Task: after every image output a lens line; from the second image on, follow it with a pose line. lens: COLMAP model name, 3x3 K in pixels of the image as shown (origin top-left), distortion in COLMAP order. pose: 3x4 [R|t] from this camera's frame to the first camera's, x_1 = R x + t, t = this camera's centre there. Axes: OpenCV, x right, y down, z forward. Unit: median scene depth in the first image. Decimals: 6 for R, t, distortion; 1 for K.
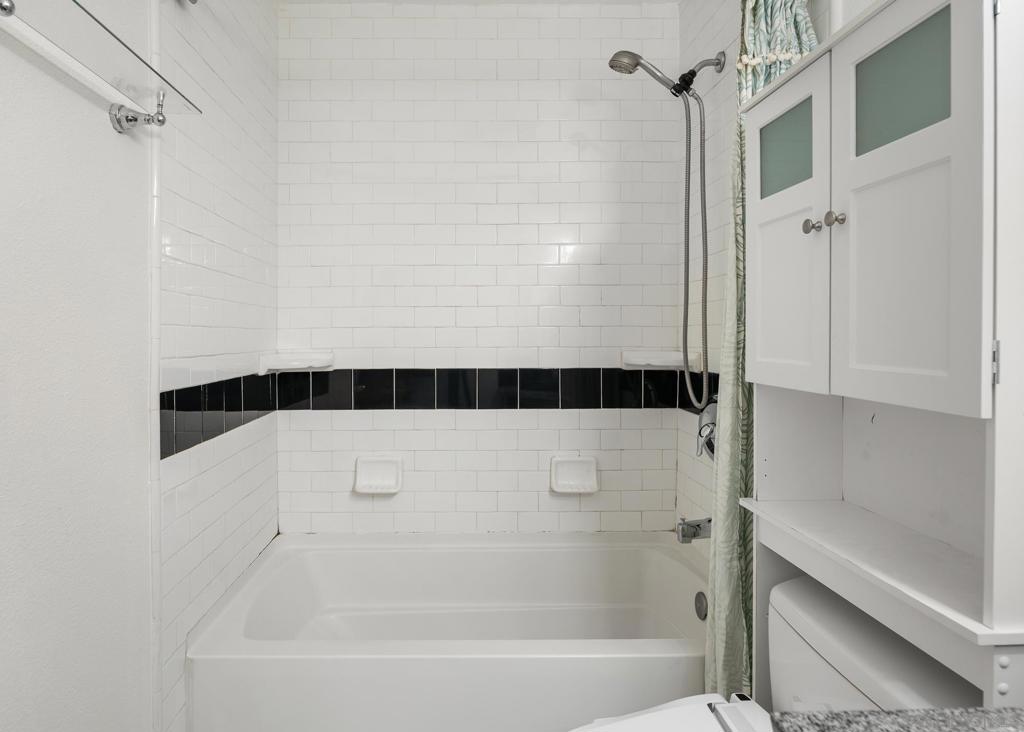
lens RADIAL K [[609.2, 0, 475.7], [0, 609.2, 340.6], [0, 0, 1]] dist [-0.002150, -0.004305]
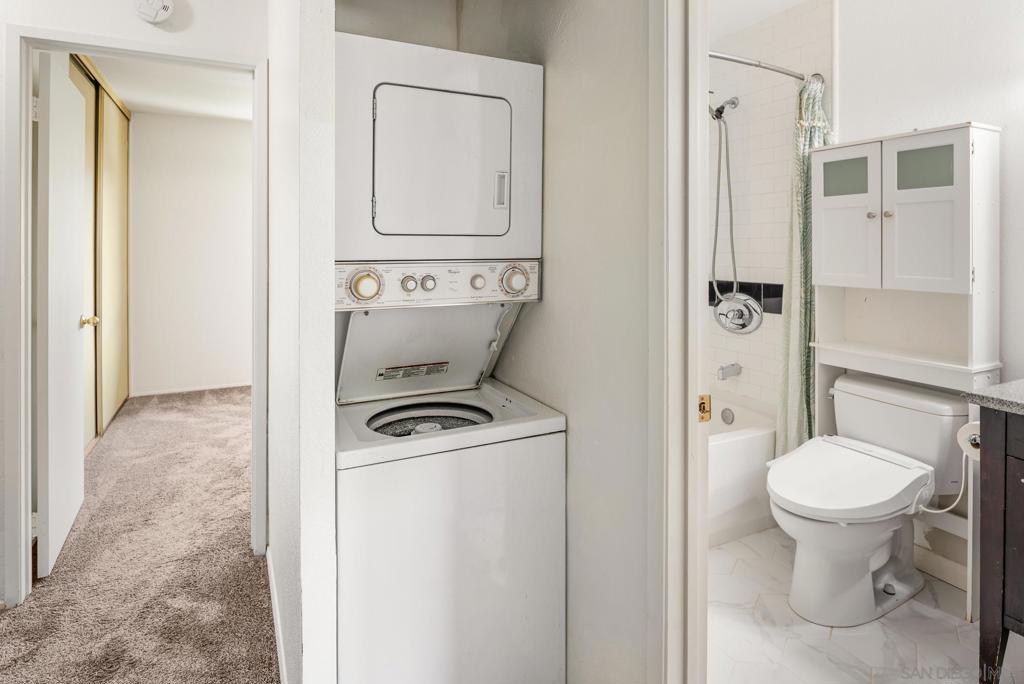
lens RADIAL K [[560.2, 0, 512.5], [0, 560.2, 243.9], [0, 0, 1]] dist [0.000454, -0.004074]
pose [[0.908018, 0.005415, 0.418896, -0.848415], [0.001944, 0.999851, -0.017139, -0.025683], [-0.418927, 0.016377, 0.907872, -0.188921]]
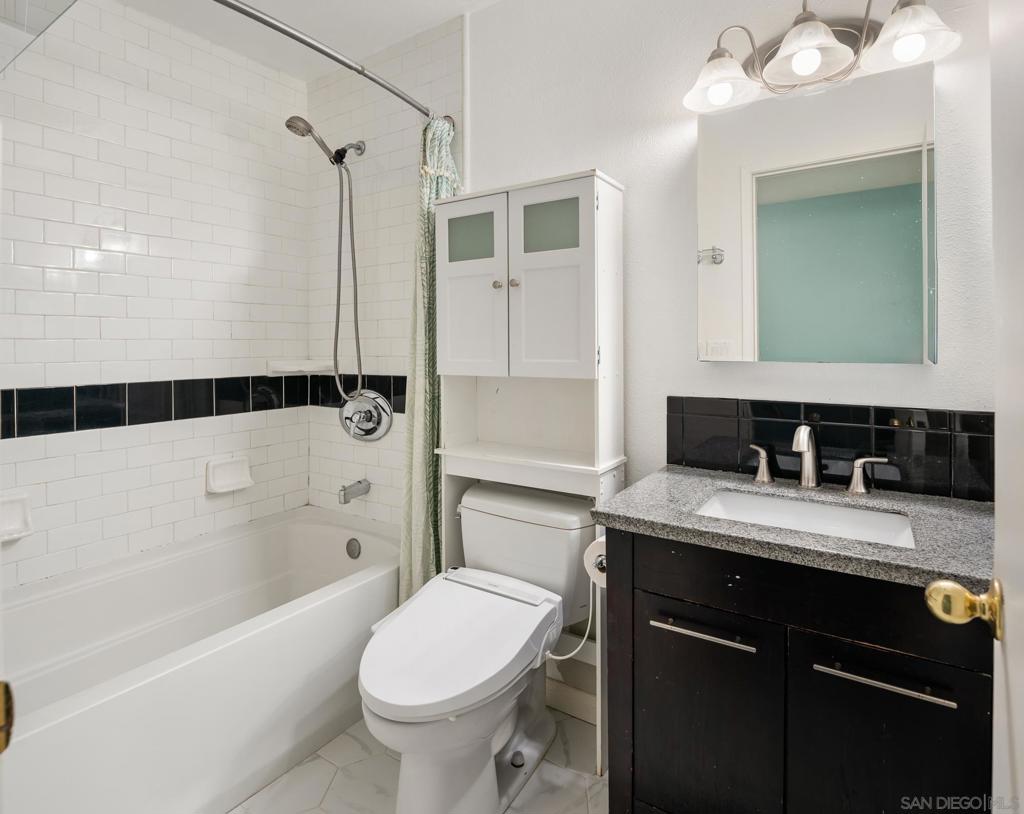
lens RADIAL K [[552.2, 0, 506.3], [0, 552.2, 343.3], [0, 0, 1]] dist [0.004278, 0.000075]
pose [[0.583160, -0.001298, 0.812356, -0.421754], [0.016710, 0.999806, -0.010398, 0.002647], [-0.812185, 0.019638, 0.583069, 0.010461]]
